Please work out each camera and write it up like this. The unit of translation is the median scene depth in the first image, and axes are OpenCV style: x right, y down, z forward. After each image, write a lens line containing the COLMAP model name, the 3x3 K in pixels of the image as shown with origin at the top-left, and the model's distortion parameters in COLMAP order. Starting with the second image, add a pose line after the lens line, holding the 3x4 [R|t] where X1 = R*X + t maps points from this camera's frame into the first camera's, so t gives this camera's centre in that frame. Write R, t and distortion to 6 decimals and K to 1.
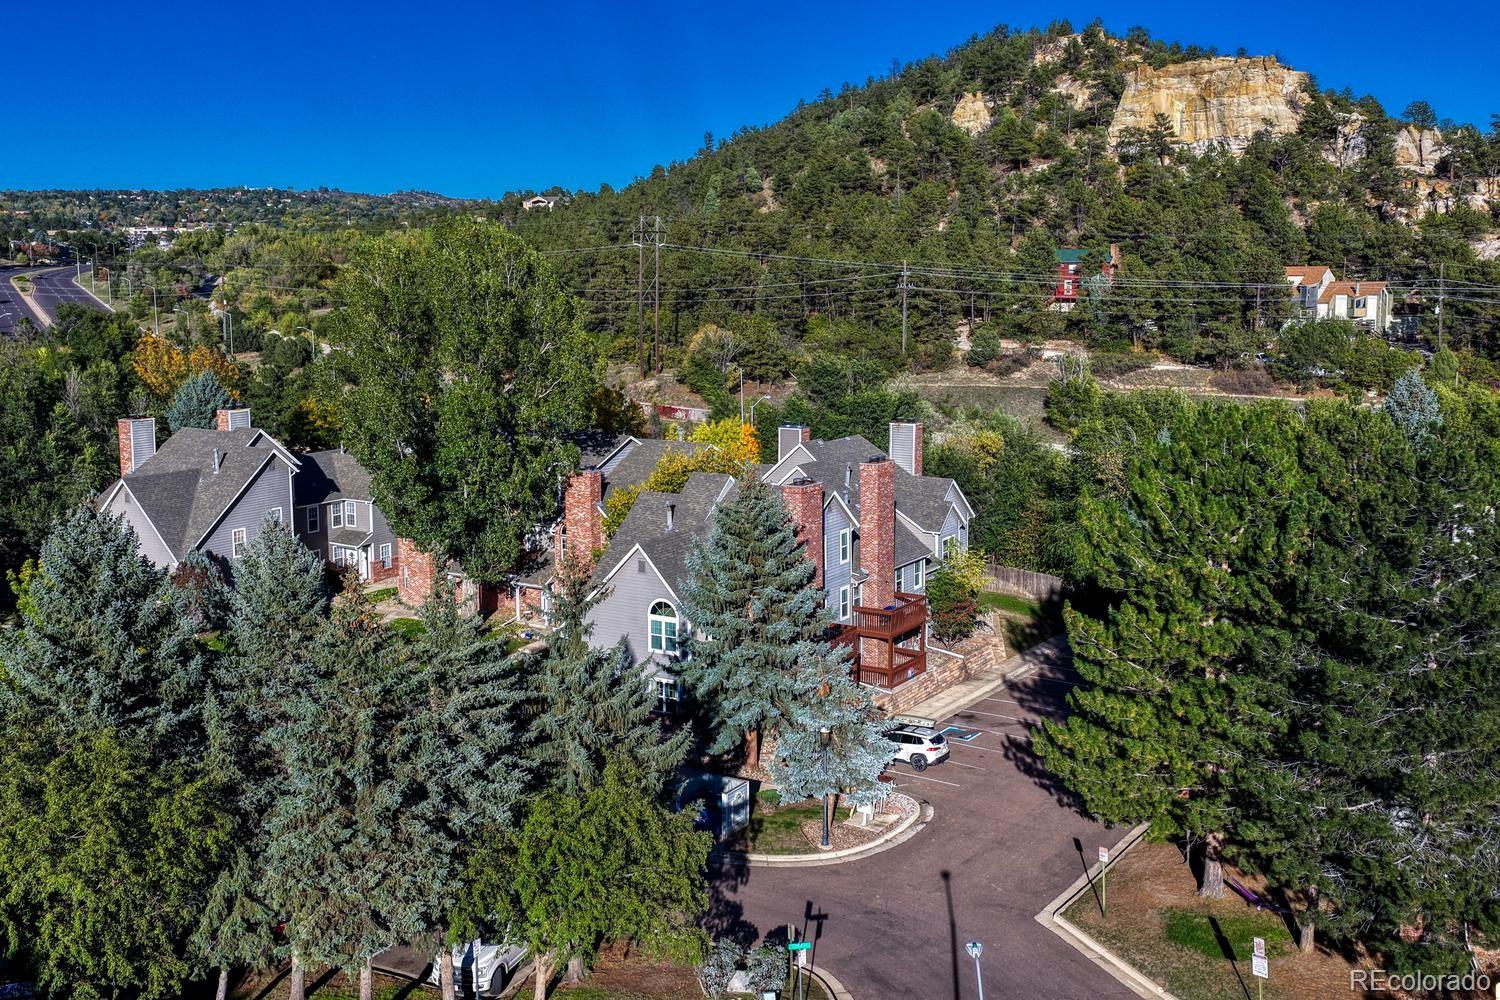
lens RADIAL K [[1564.2, 0, 744.3], [0, 1564.2, 440.9], [0, 0, 1]] dist [0.047864, -0.043237]
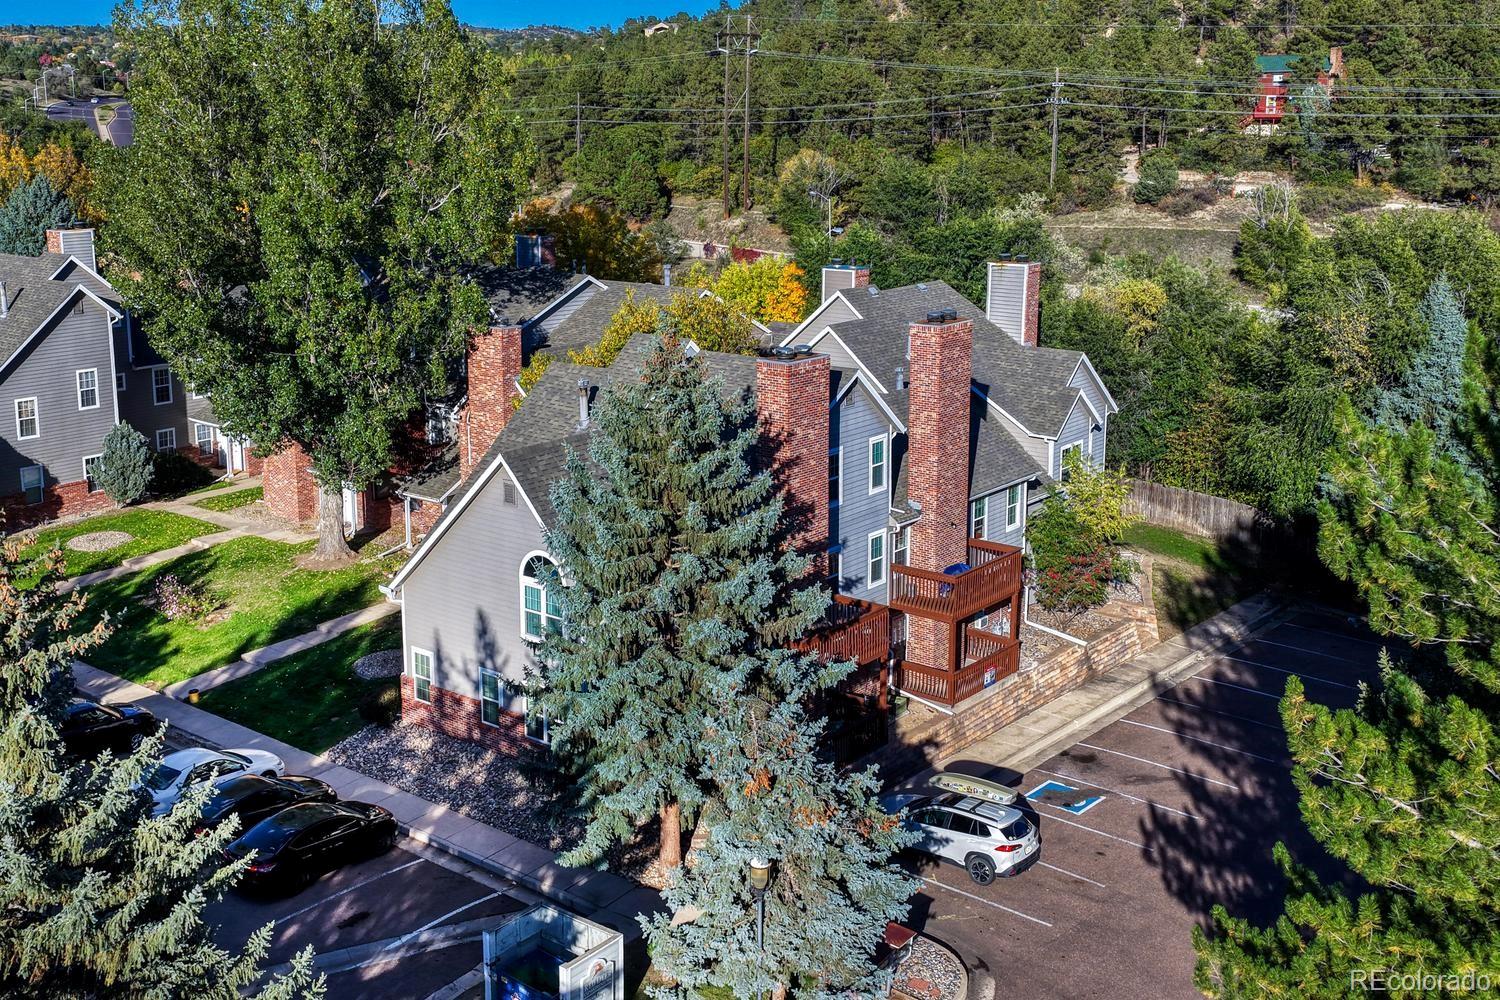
lens RADIAL K [[1683.2, 0, 659.1], [0, 1683.2, 400.3], [0, 0, 1]] dist [0.069295, -0.138725]
pose [[0.990732, 0.027340, -0.133051, 0.052842], [-0.019015, 0.997804, 0.063440, 0.003784], [0.134494, -0.060322, 0.989077, 0.290192]]
